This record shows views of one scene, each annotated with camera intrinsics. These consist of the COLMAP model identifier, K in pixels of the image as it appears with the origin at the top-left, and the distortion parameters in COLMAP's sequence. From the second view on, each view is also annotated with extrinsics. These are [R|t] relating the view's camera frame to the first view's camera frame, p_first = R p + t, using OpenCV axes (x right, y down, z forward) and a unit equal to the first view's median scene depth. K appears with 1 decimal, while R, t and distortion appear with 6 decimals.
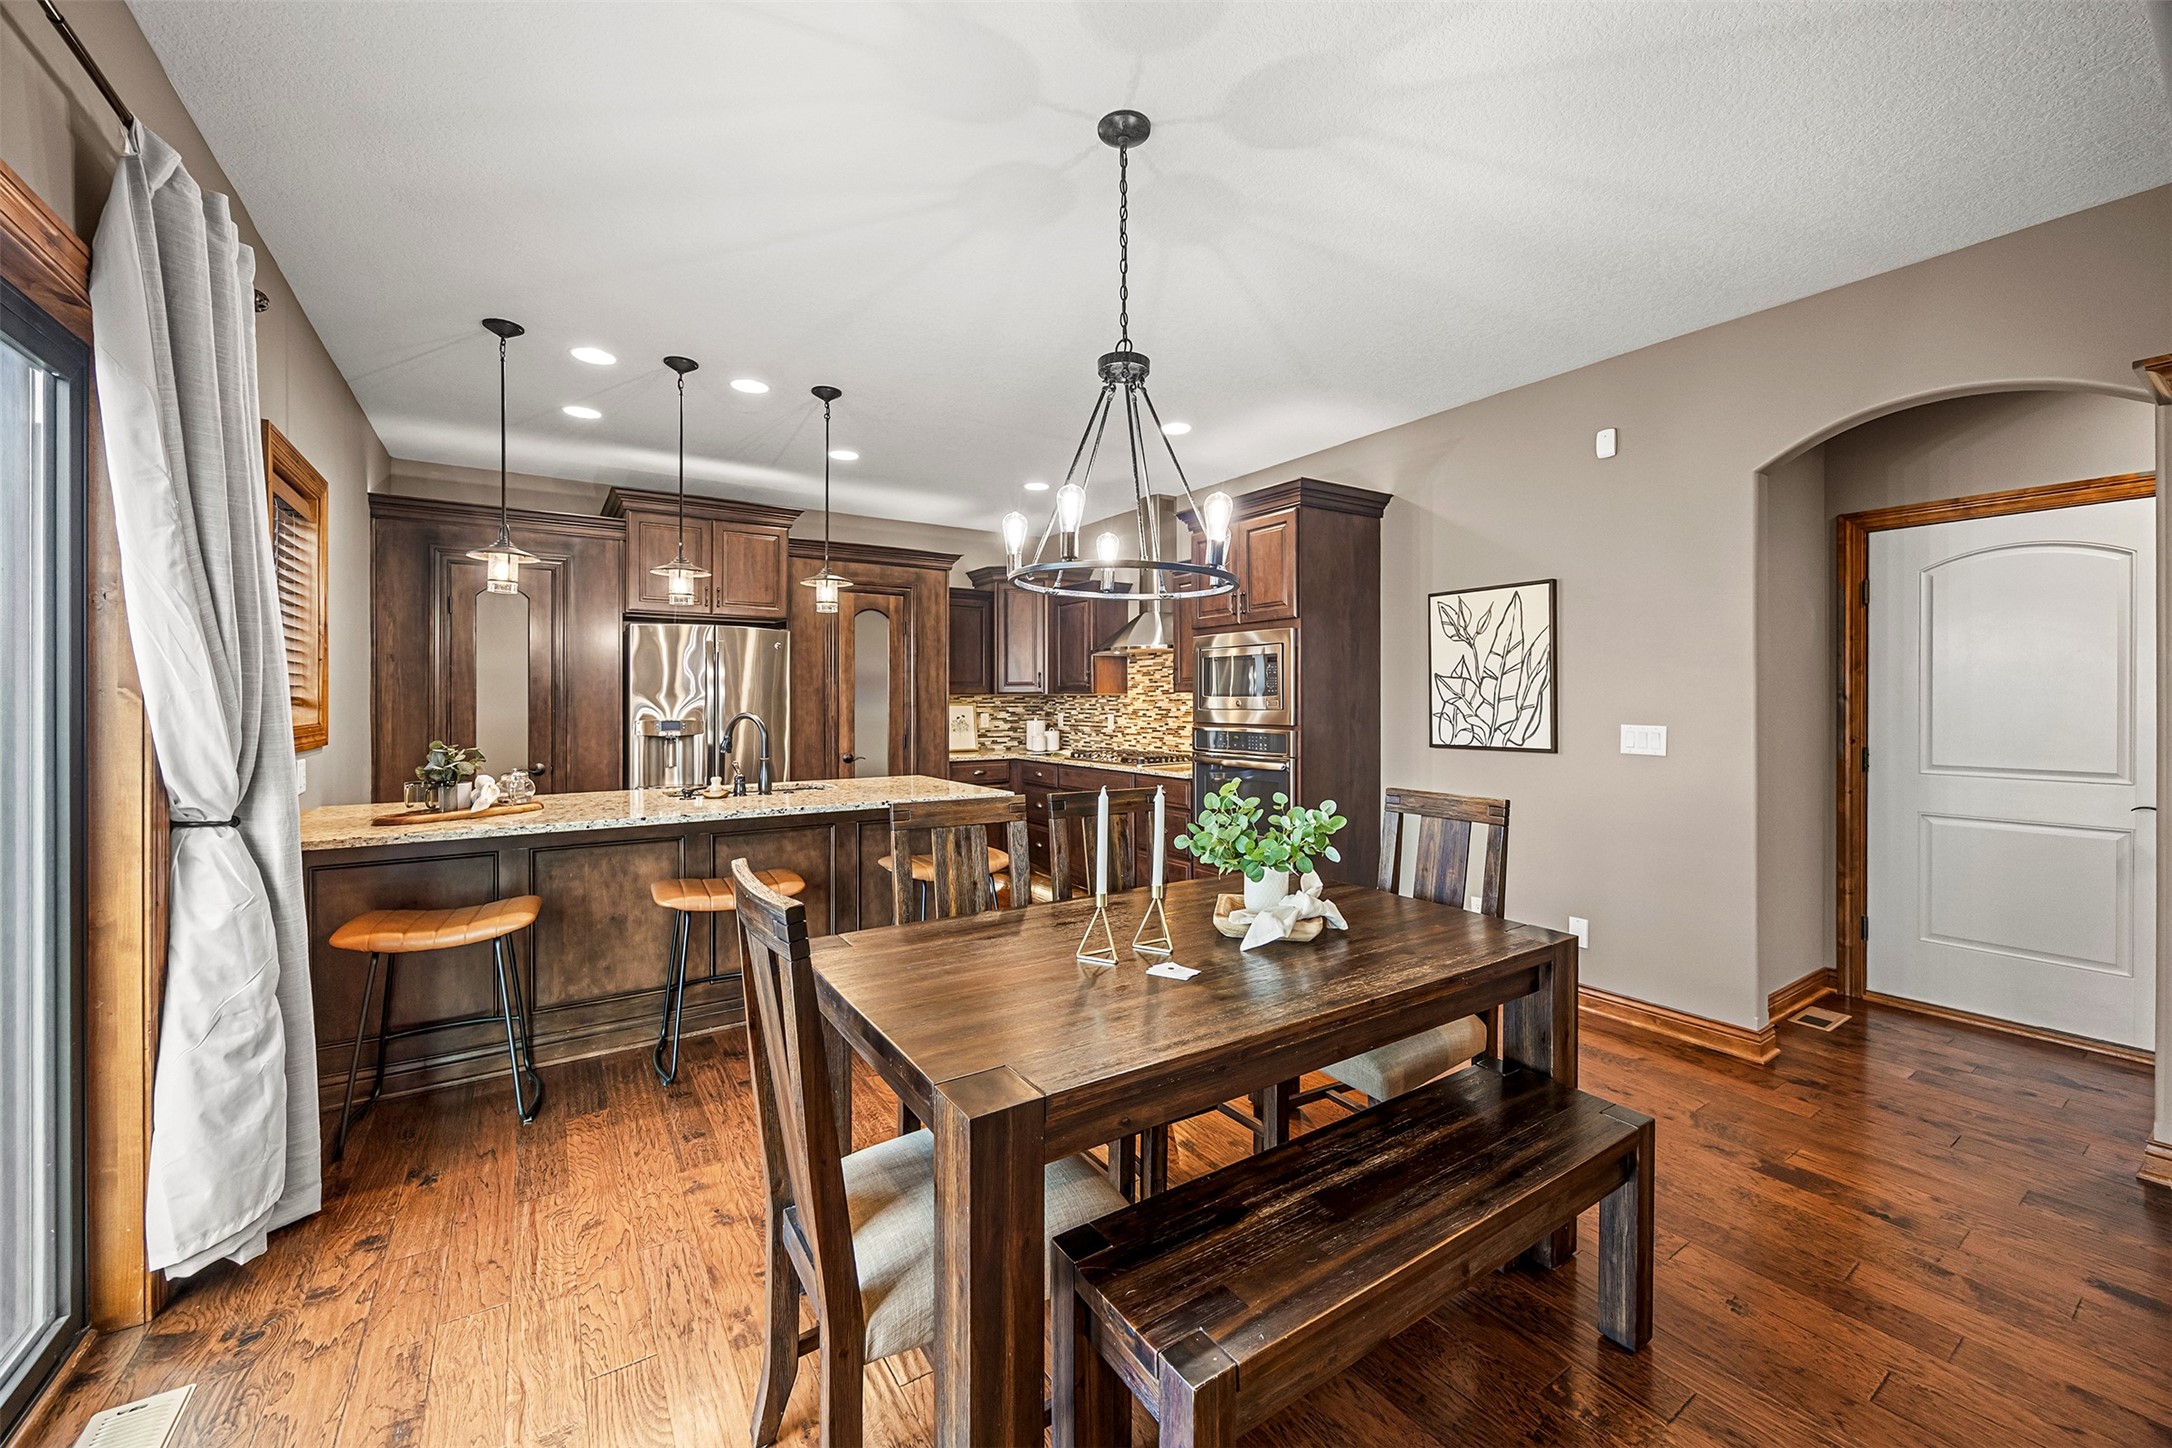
lens RADIAL K [[844.7, 0, 1088.1], [0, 844.7, 706.8], [0, 0, 1]] dist [0.001148, 0.000013]
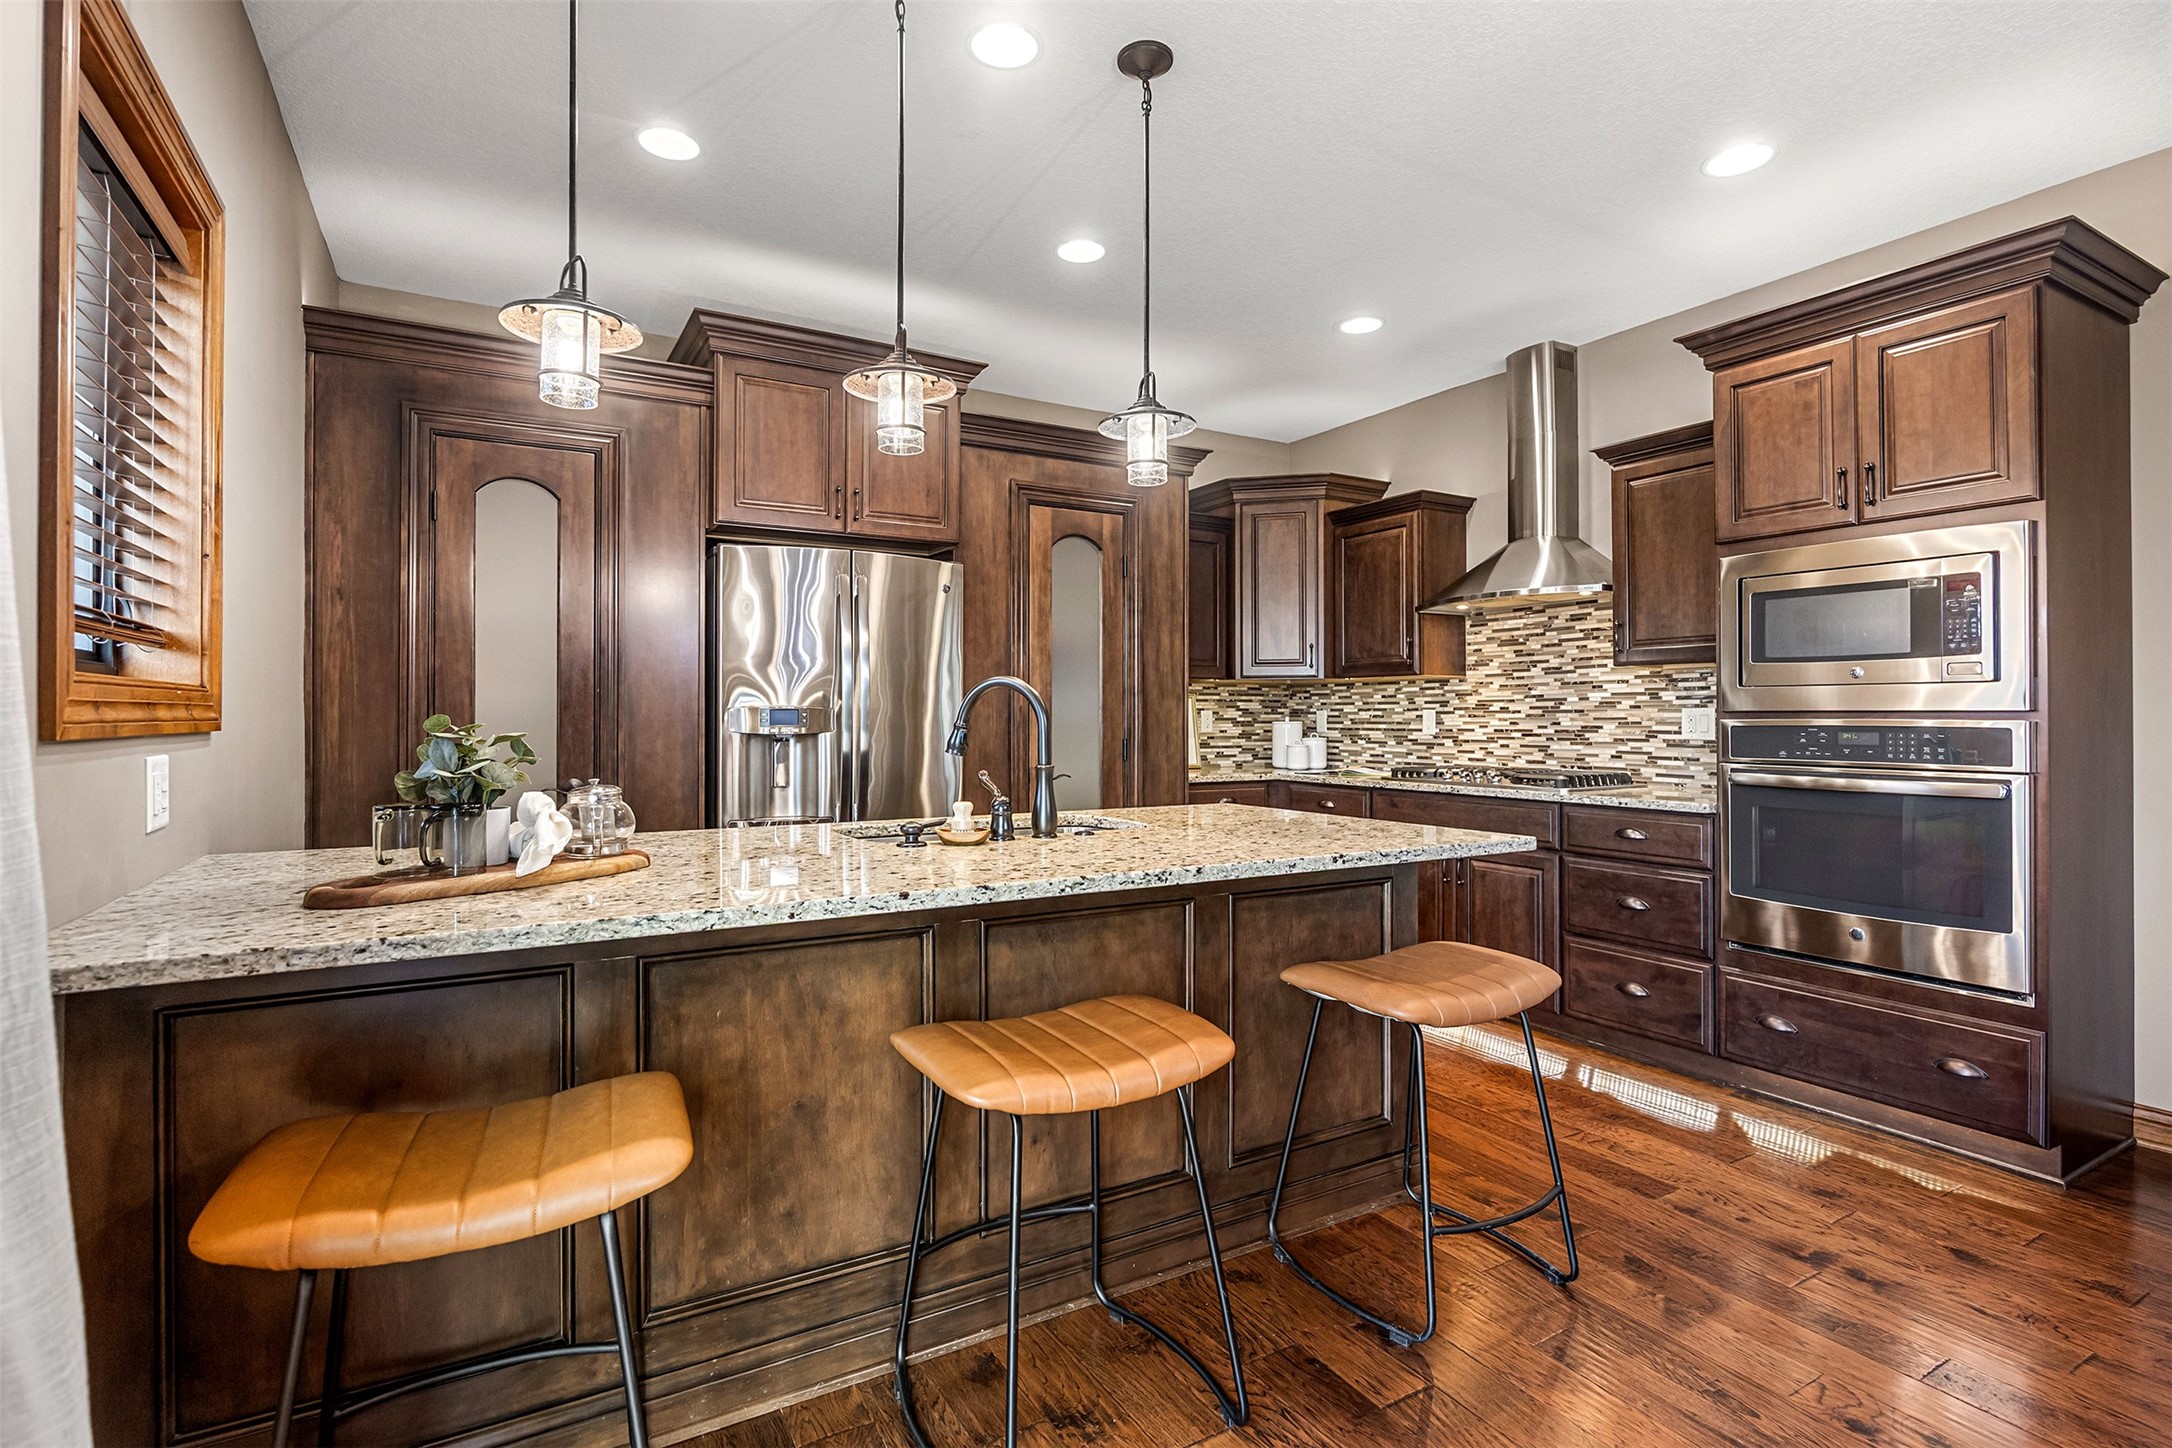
lens RADIAL K [[1036.3, 0, 1085.1], [0, 1036.3, 724.4], [0, 0, 1]] dist [-0.009325, 0.000714]
pose [[0.998298, 0.002692, -0.058259, -0.269733], [-0.002746, 0.999996, -0.000843, 0.030762], [0.058256, 0.001001, 0.998301, 0.321510]]
